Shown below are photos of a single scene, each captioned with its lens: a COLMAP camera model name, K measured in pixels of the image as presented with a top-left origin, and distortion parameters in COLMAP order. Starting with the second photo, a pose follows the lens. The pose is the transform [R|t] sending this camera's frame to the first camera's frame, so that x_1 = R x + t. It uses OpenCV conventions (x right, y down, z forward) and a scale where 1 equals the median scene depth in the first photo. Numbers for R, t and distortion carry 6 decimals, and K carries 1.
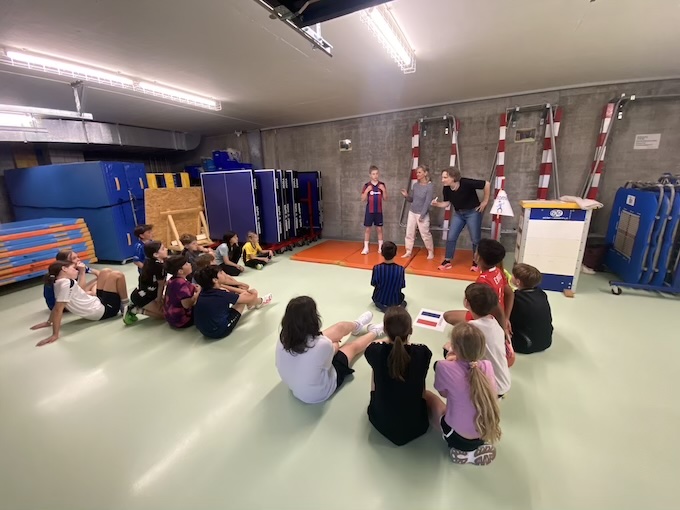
lens RADIAL K [[274.0, 0, 340.0], [0, 274.0, 255.0], [0, 0, 1]] dist [-0.000093, 0.000011]
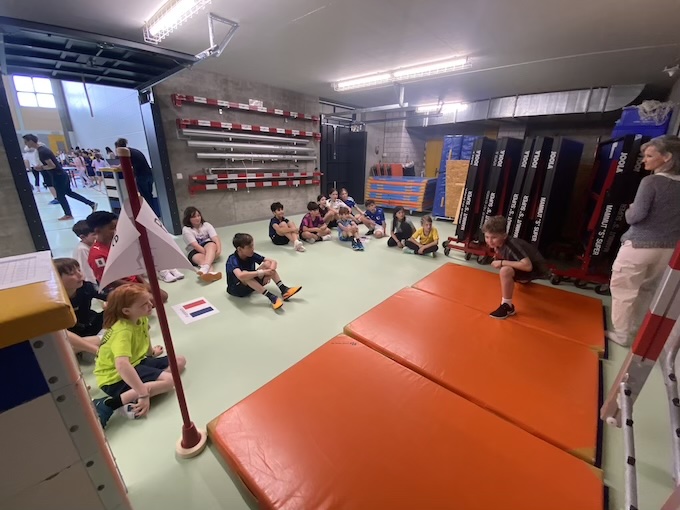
lens RADIAL K [[274.0, 0, 340.0], [0, 274.0, 255.0], [0, 0, 1]] dist [-0.000093, 0.000011]
pose [[-0.316841, 0.340227, -0.885357, 0.811619], [-0.291380, 0.853395, 0.432220, -0.382436], [0.902612, 0.394921, -0.171255, 1.345606]]
